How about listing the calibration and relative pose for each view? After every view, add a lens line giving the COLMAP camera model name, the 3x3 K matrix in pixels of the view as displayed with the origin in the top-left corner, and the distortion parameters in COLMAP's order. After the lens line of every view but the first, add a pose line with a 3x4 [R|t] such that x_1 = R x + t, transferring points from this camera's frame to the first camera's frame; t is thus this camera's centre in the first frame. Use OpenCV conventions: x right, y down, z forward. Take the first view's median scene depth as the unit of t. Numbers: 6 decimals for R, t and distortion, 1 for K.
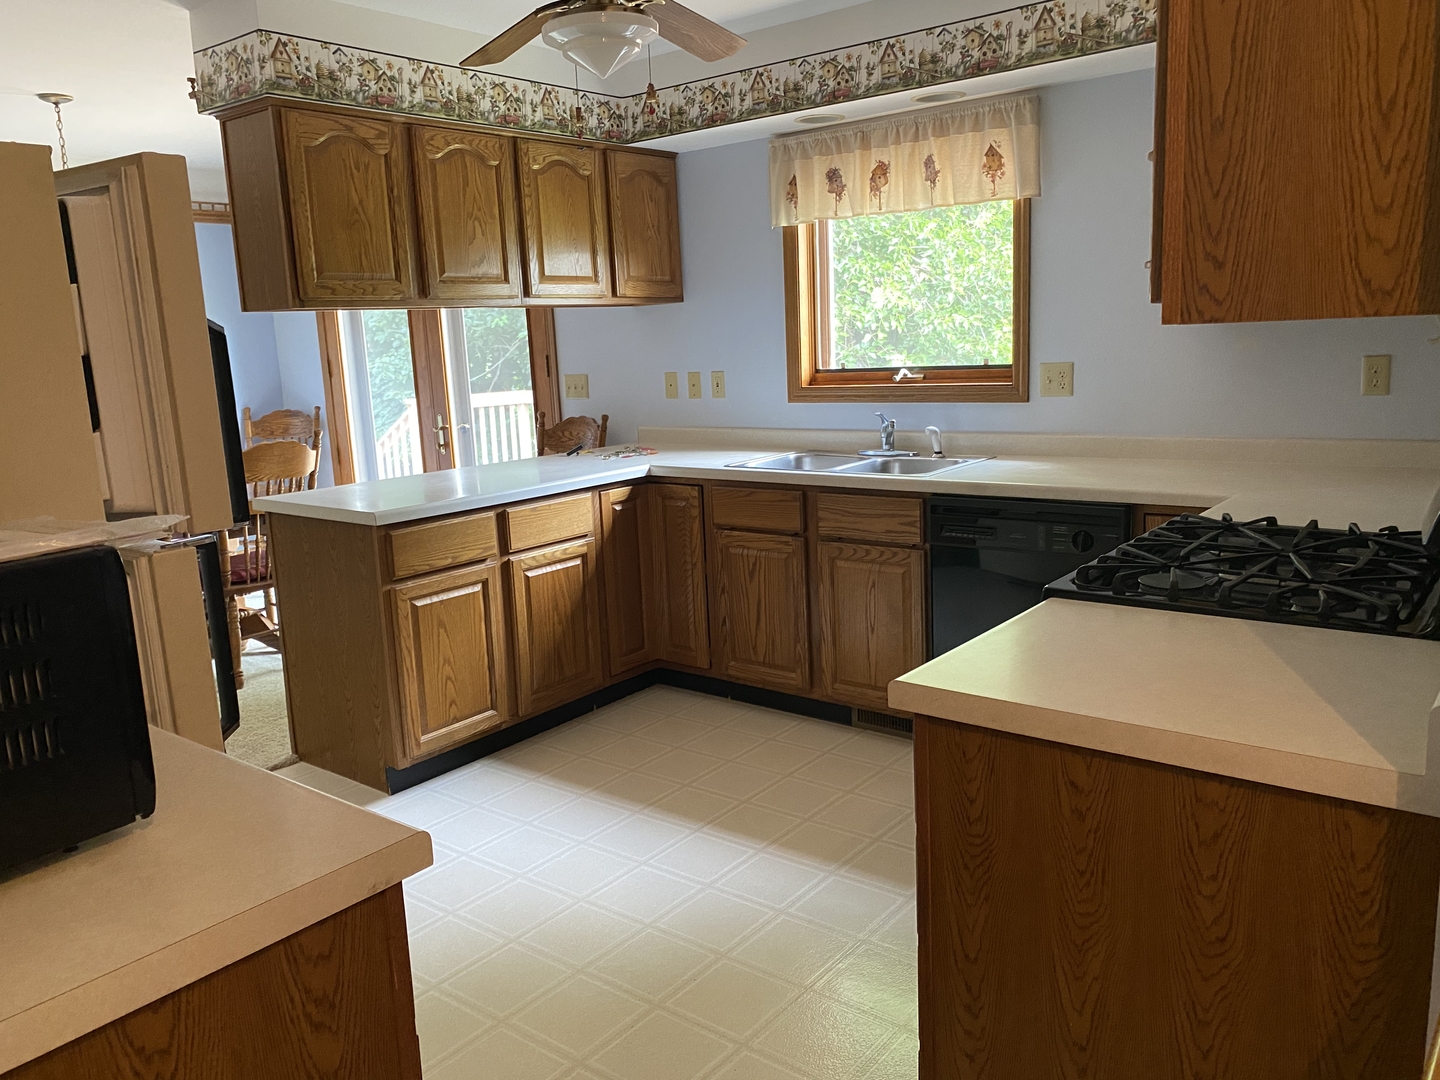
lens RADIAL K [[1104.6, 0, 718.5], [0, 1104.6, 543.6], [0, 0, 1]] dist [0.002771, 0.002583]
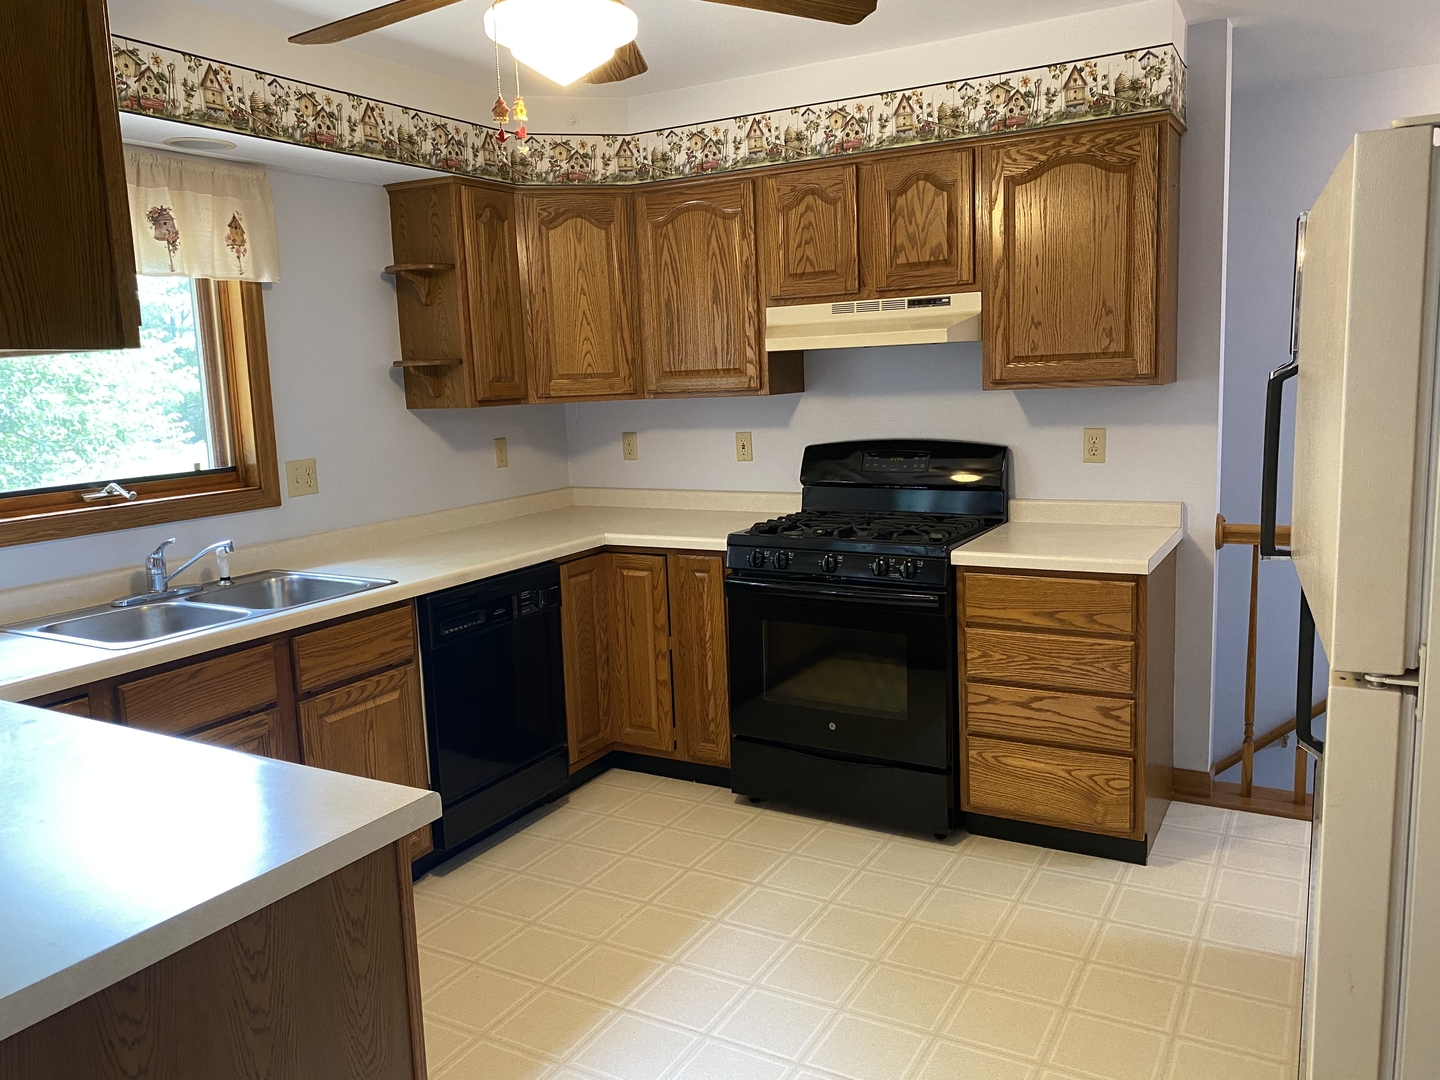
lens RADIAL K [[1104.6, 0, 711.1], [0, 1104.6, 536.2], [0, 0, 1]] dist [0.002771, 0.002583]
pose [[-0.141524, -0.098224, 0.985050, -0.669060], [0.227034, 0.965322, 0.128875, -0.142202], [-0.963549, 0.241879, -0.114316, 0.783476]]
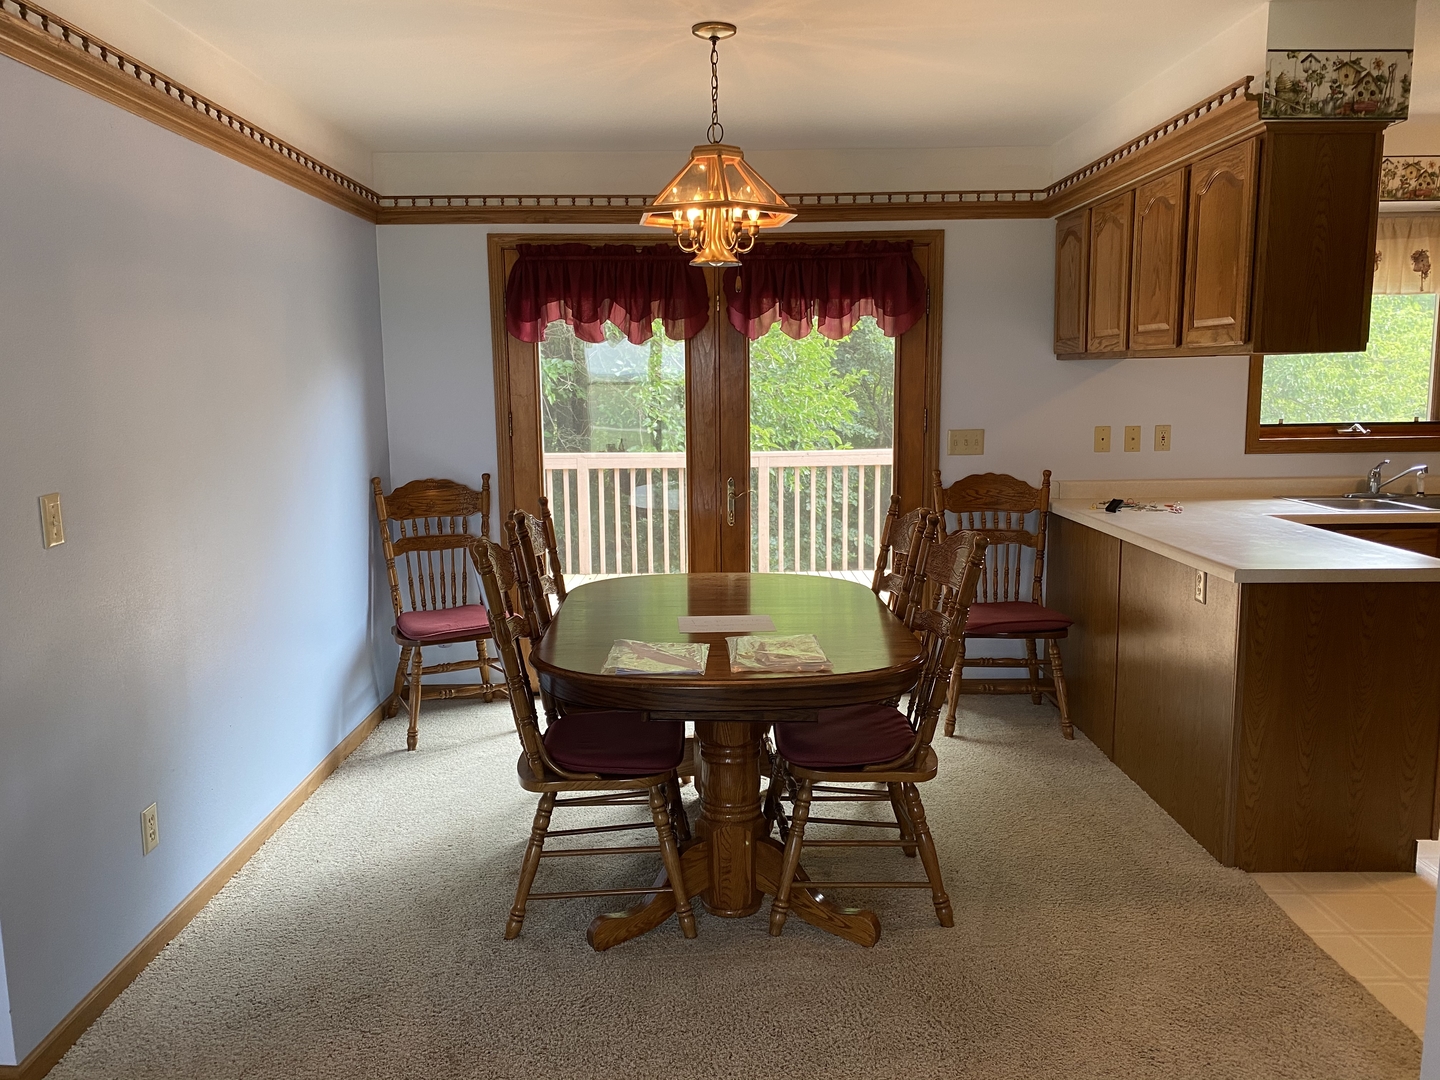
lens RADIAL K [[1104.6, 0, 714.4], [0, 1104.6, 529.3], [0, 0, 1]] dist [0.002771, 0.002583]
pose [[0.779787, -0.051783, 0.623900, -1.220523], [0.095574, 0.994739, -0.036892, -0.075436], [-0.618707, 0.088396, 0.780633, 0.564229]]
